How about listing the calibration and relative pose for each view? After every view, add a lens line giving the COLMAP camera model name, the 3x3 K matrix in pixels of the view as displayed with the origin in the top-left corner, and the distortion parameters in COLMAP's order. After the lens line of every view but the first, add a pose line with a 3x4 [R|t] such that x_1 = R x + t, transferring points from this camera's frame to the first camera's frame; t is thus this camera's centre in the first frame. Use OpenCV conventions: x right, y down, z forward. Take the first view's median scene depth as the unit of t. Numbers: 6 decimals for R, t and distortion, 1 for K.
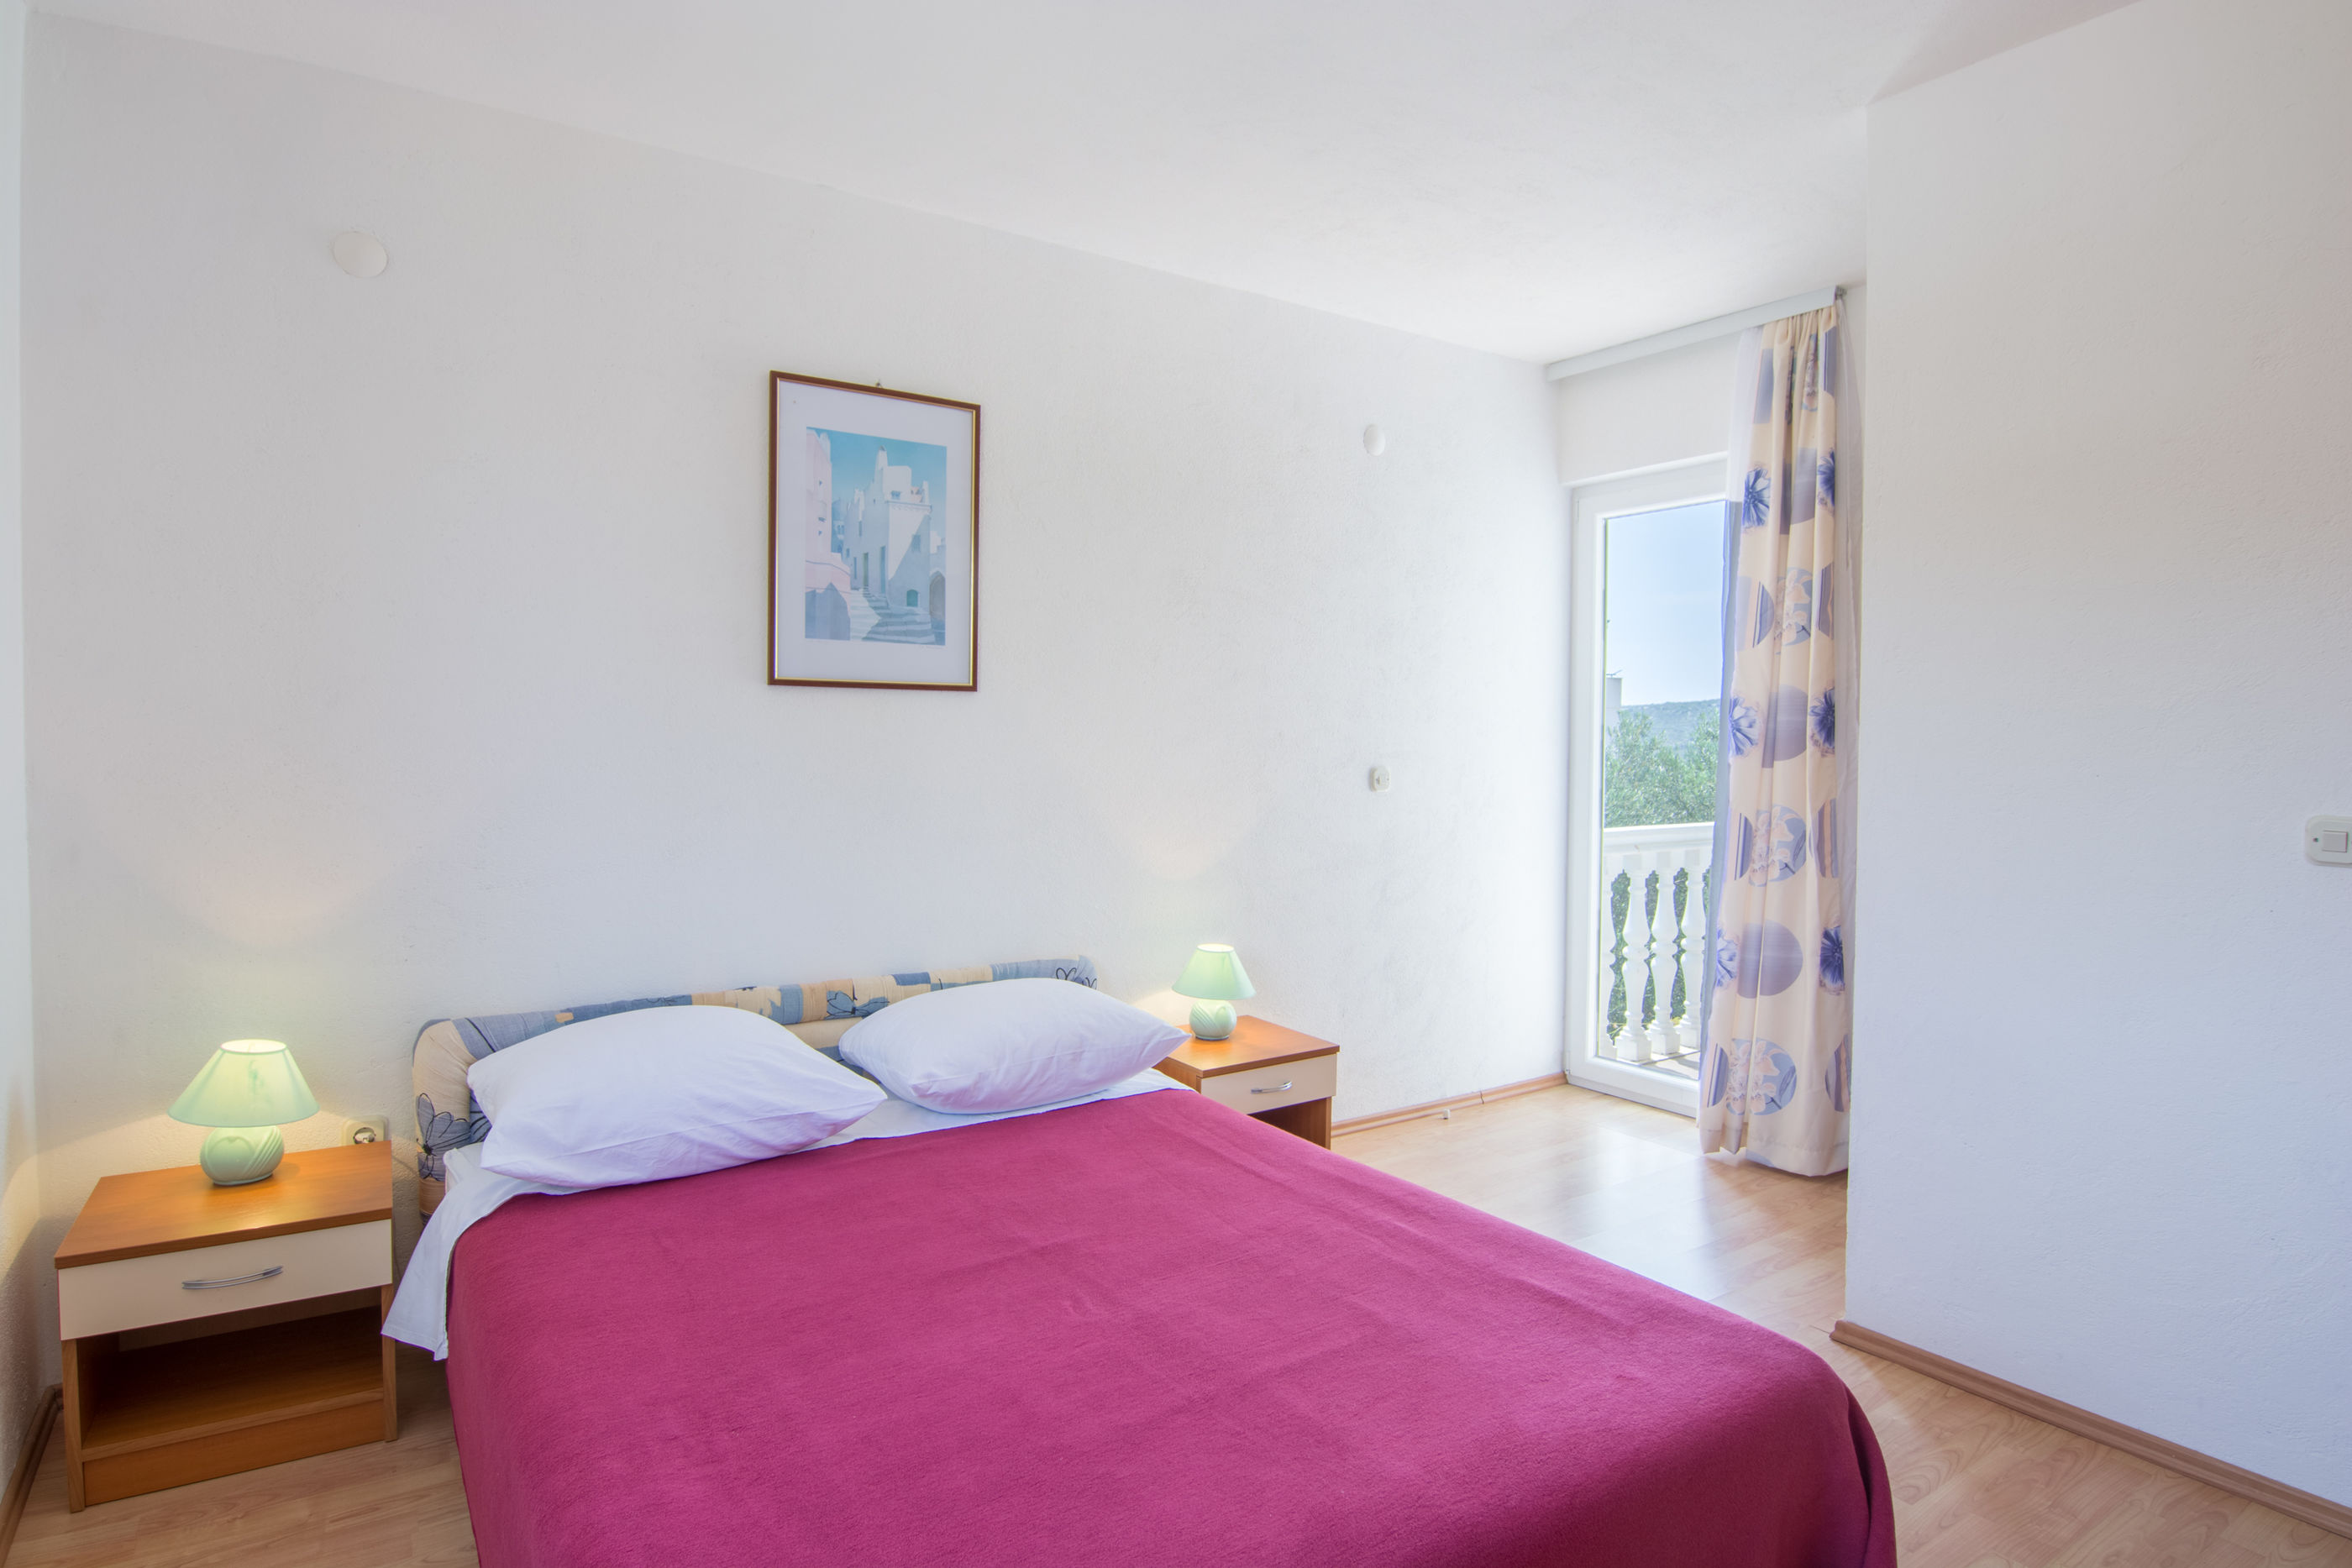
lens RADIAL K [[1263.1, 0, 1176.0], [0, 1263.1, 784.0], [0, 0, 1]] dist [-0.002277, -0.000804]
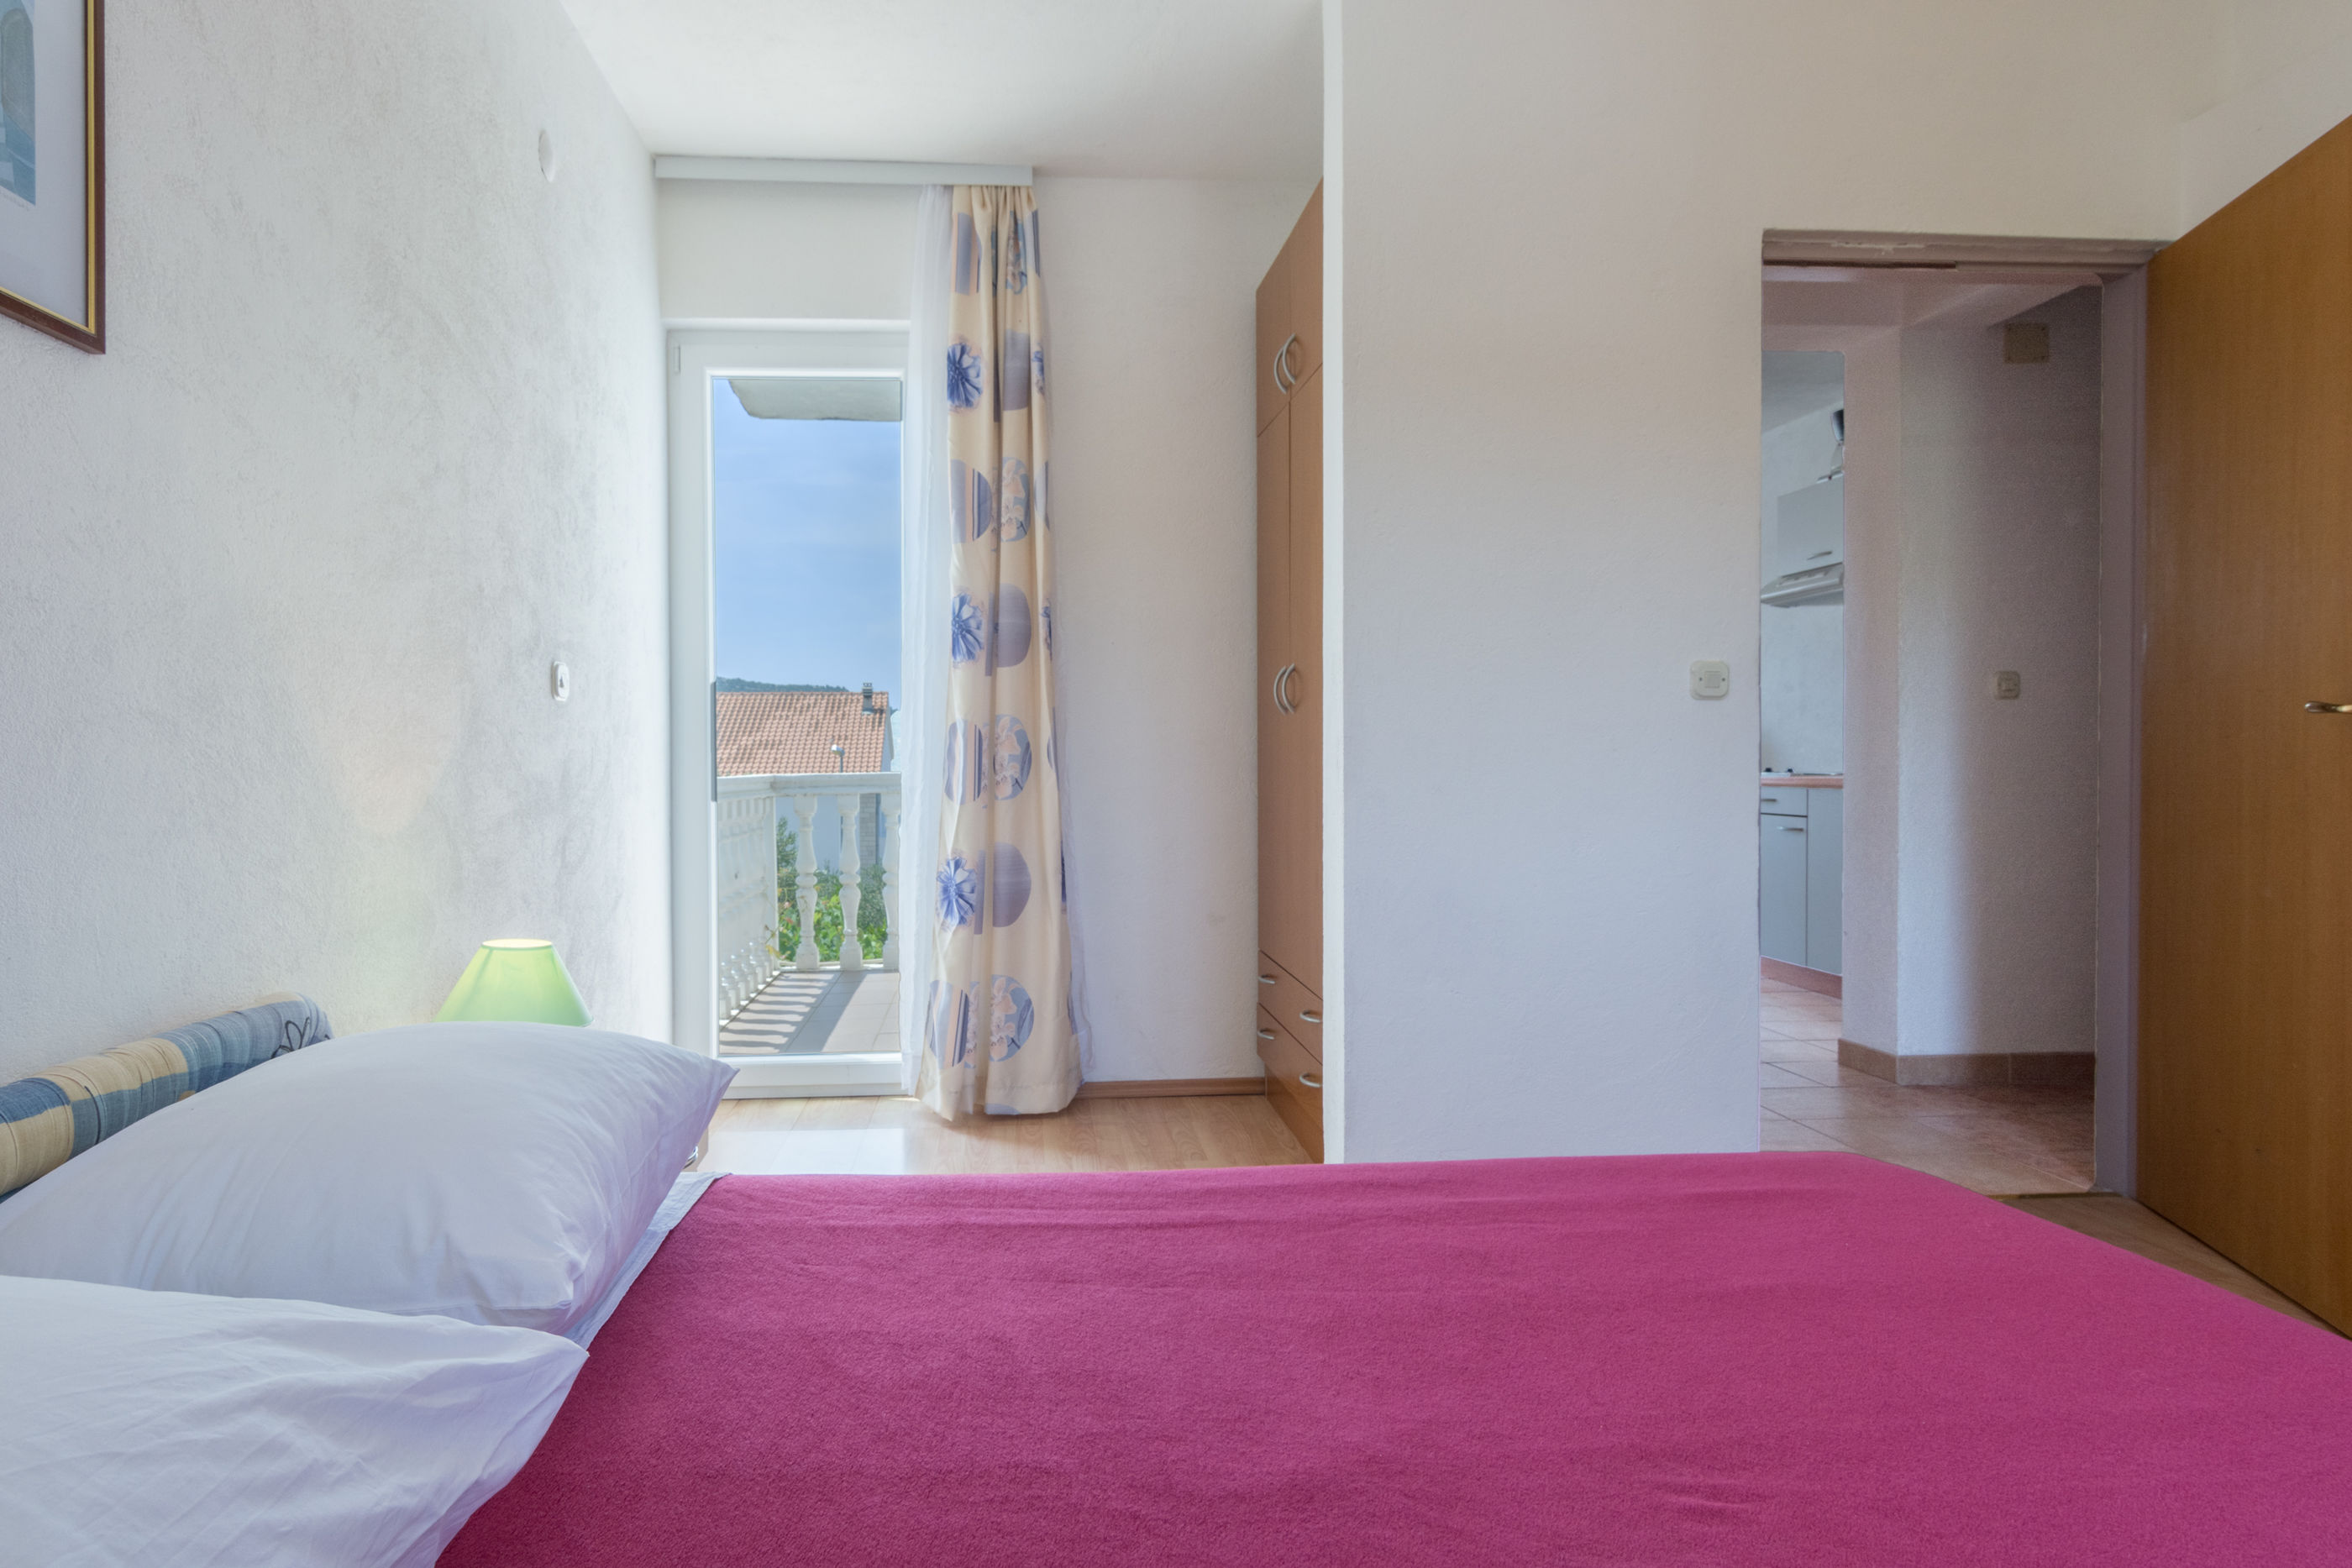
lens RADIAL K [[1318.7, 0, 1078.0], [0, 1318.7, 777.7], [0, 0, 1]] dist [0.001938, -0.000300]
pose [[0.520139, -0.022944, 0.853773, -0.362326], [0.045305, 0.998973, -0.000754, 0.075490], [-0.852879, 0.039072, 0.520644, 0.539279]]
